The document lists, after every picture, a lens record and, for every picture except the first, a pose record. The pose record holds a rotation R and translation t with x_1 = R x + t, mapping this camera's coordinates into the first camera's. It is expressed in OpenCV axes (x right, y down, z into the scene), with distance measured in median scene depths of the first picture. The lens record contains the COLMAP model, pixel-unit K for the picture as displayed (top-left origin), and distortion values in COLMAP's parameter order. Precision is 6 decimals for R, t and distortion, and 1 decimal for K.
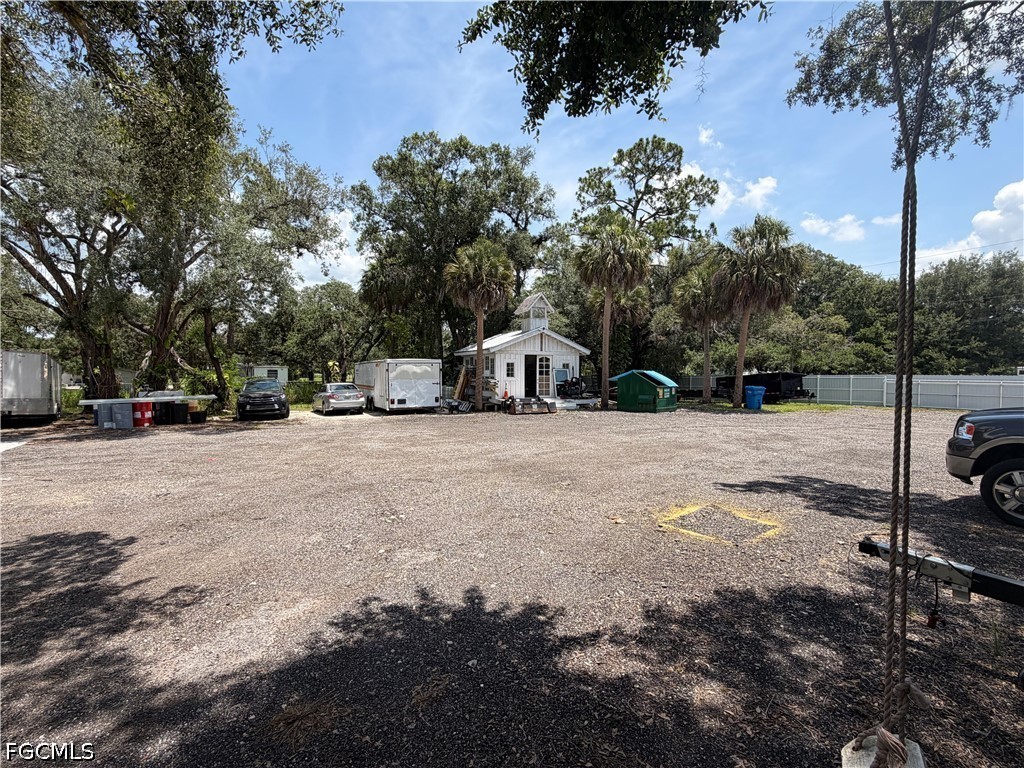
lens RADIAL K [[485.2, 0, 502.0], [0, 485.2, 382.9], [0, 0, 1]] dist [0.000876, 0.000190]
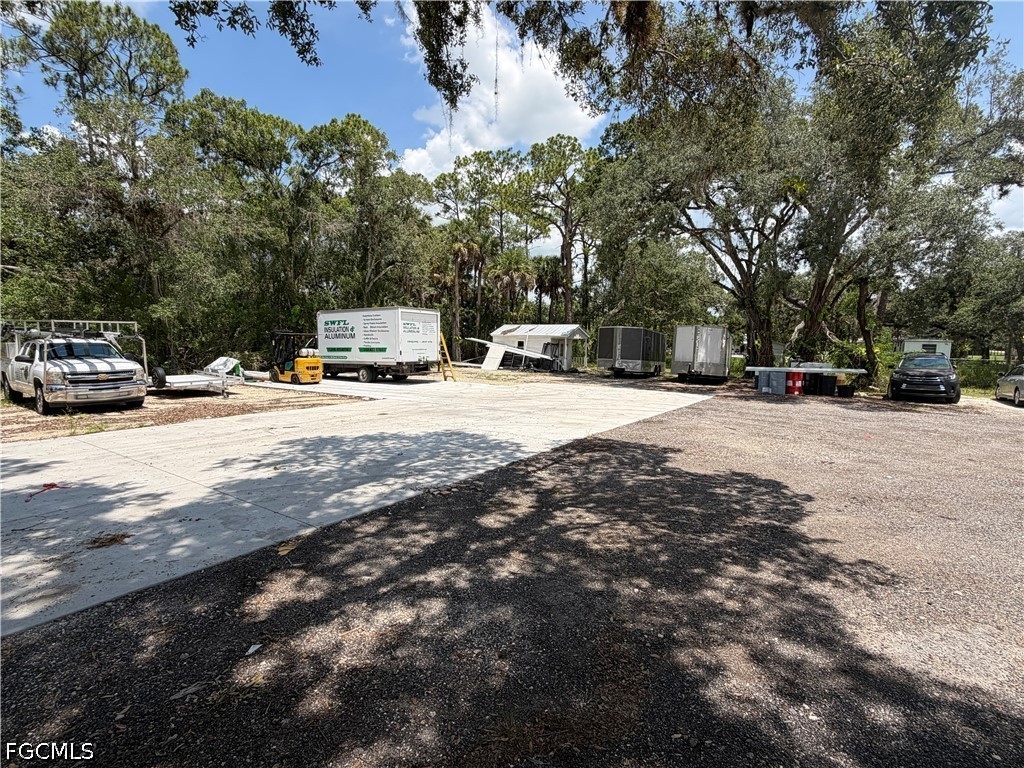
lens RADIAL K [[485.2, 0, 517.7], [0, 485.2, 380.4], [0, 0, 1]] dist [0.000876, 0.000190]
pose [[0.423939, 0.085582, -0.901638, -0.022260], [-0.040402, 0.996321, 0.075572, 0.001727], [0.904789, 0.004390, 0.425837, -0.014204]]
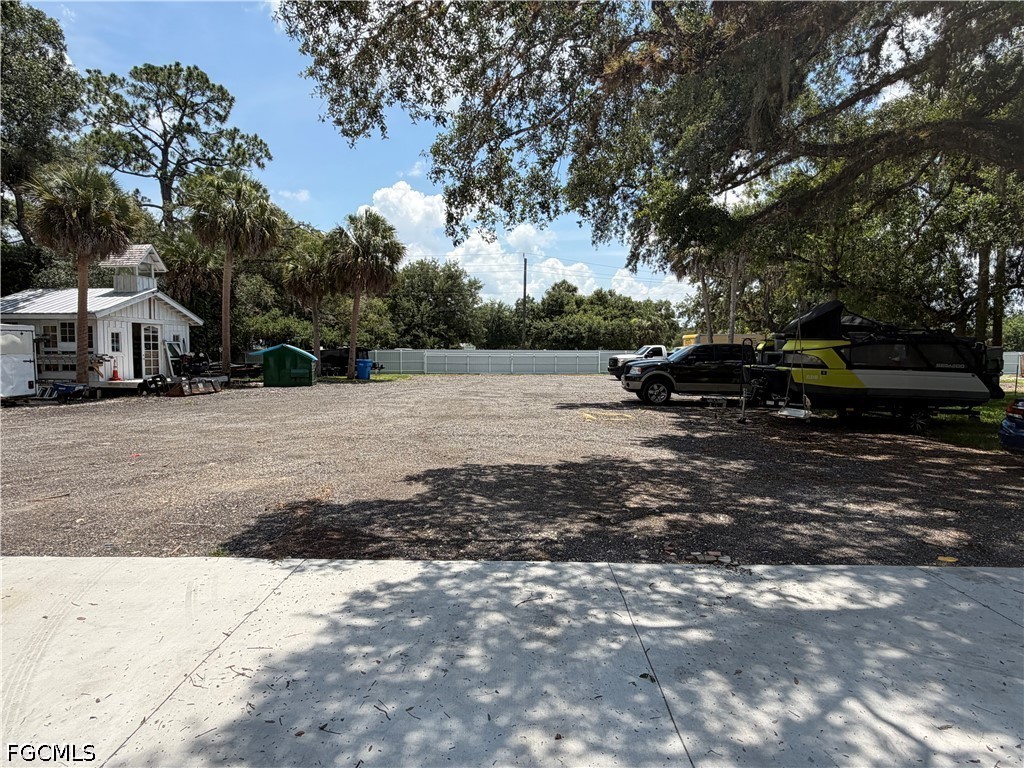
lens RADIAL K [[568.2, 0, 512.6], [0, 568.2, 379.9], [0, 0, 1]] dist [-0.002530, 0.000664]
pose [[0.523113, -0.044455, 0.851103, -0.500306], [0.015714, 0.998972, 0.042521, 0.005215], [-0.852118, -0.008869, 0.523274, 0.014262]]
